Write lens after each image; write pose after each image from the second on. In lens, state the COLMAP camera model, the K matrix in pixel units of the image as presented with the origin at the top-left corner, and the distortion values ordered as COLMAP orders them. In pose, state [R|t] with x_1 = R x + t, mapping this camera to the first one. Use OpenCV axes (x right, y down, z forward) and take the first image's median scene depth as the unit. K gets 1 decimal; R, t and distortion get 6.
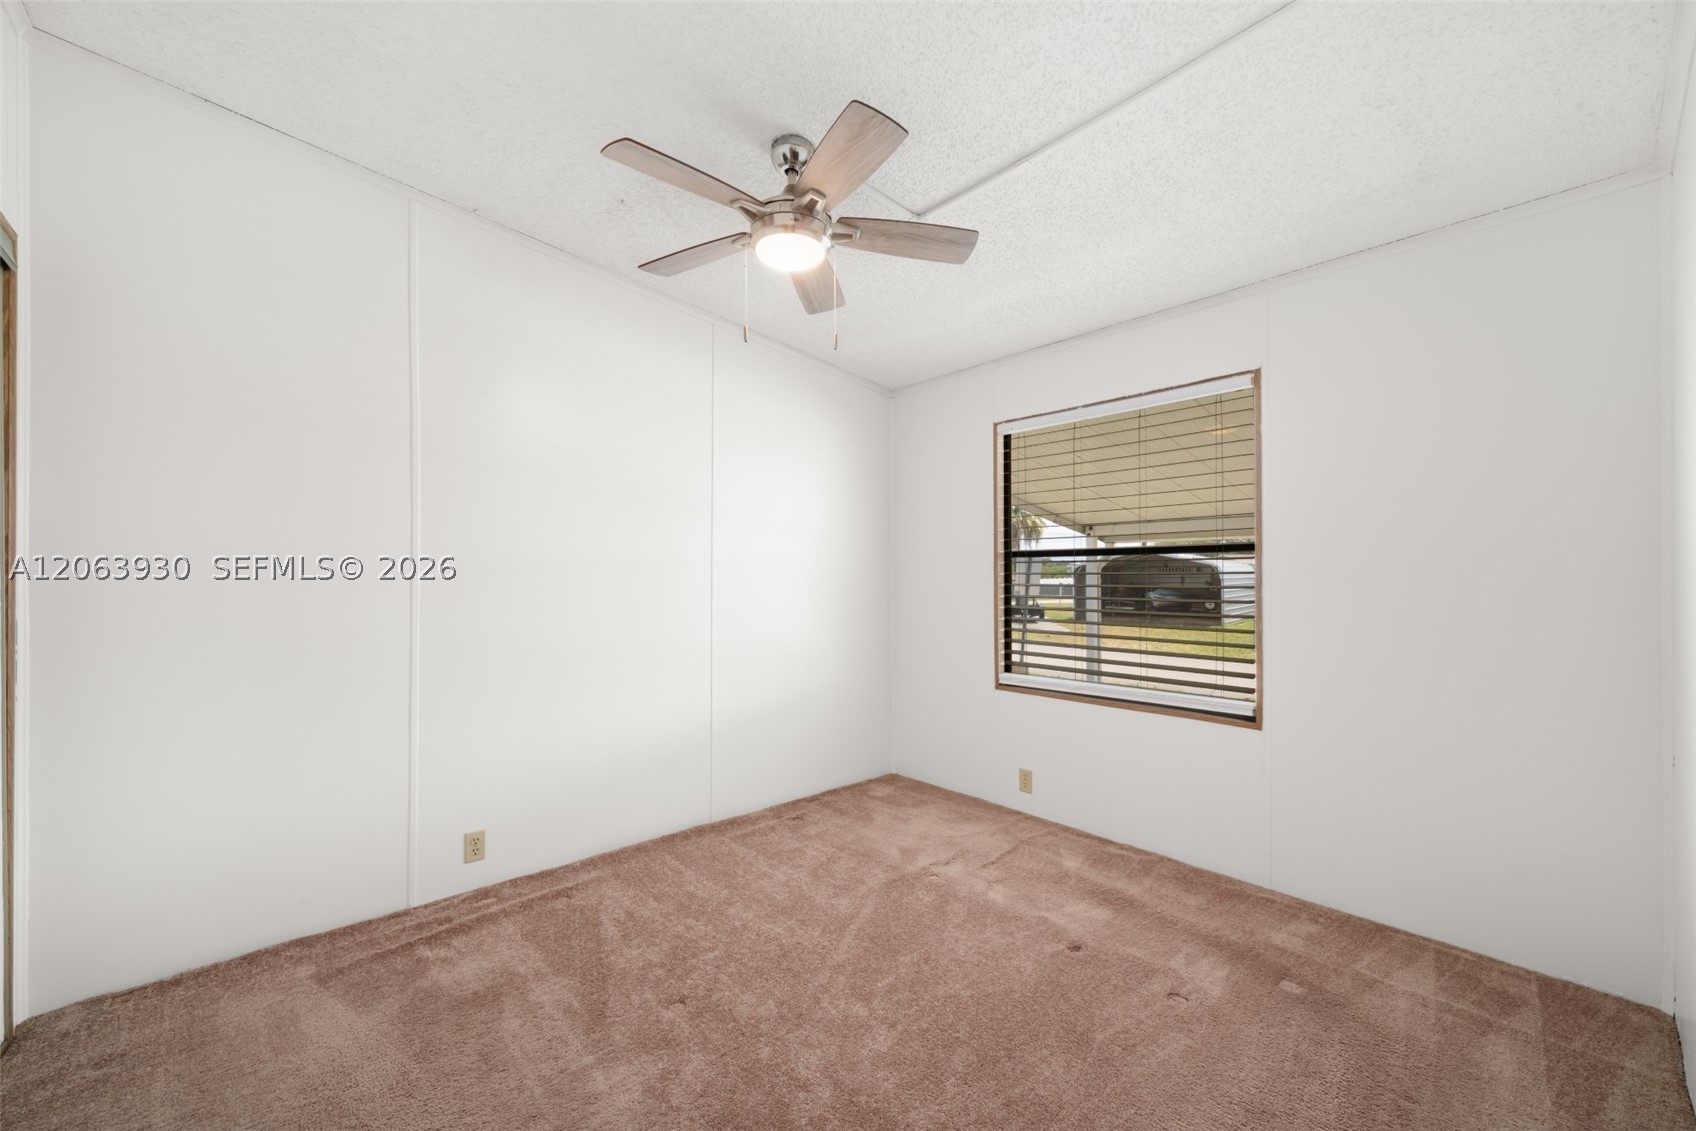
lens RADIAL K [[651.1, 0, 831.8], [0, 651.1, 566.0], [0, 0, 1]] dist [-0.004878, 0.000441]
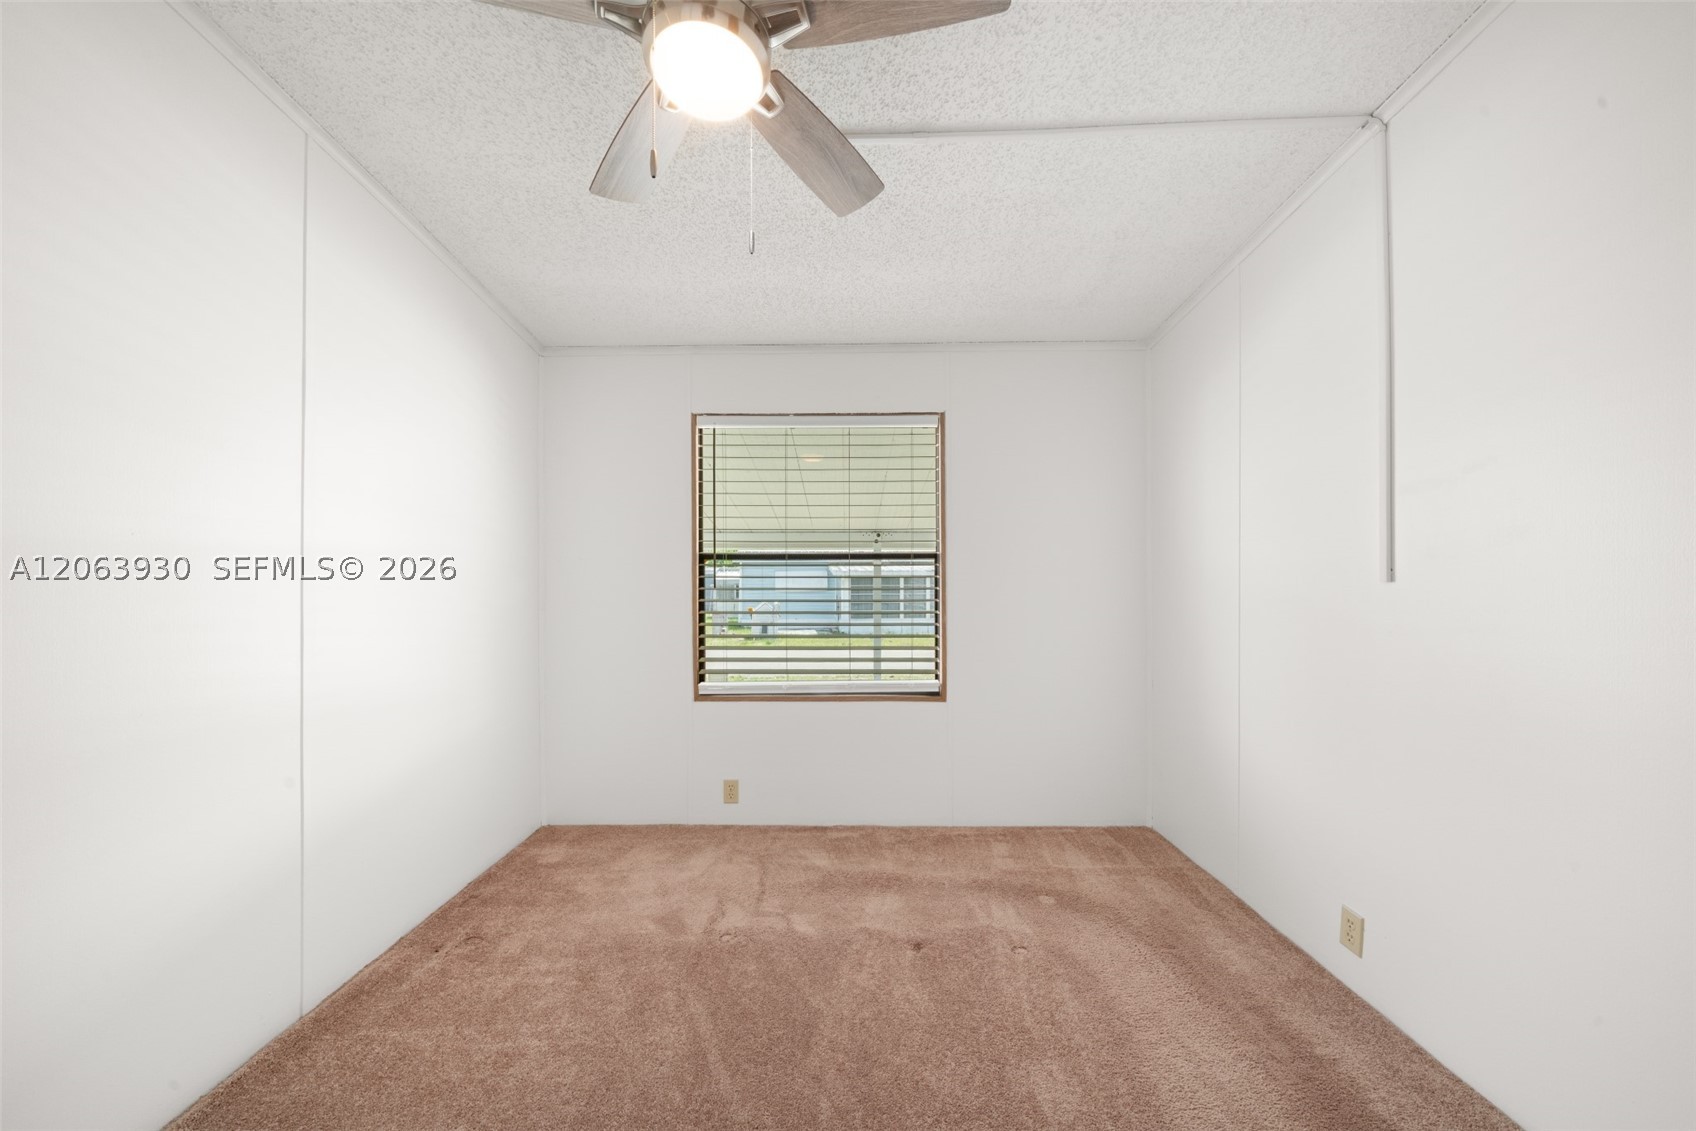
lens RADIAL K [[584.9, 0, 850.0], [0, 584.9, 577.1], [0, 0, 1]] dist [-0.007770, 0.000810]
pose [[0.666847, 0.000490, 0.745194, -0.290643], [-0.009694, 0.999921, 0.008018, 0.004308], [-0.745132, -0.012571, 0.666799, 0.372885]]
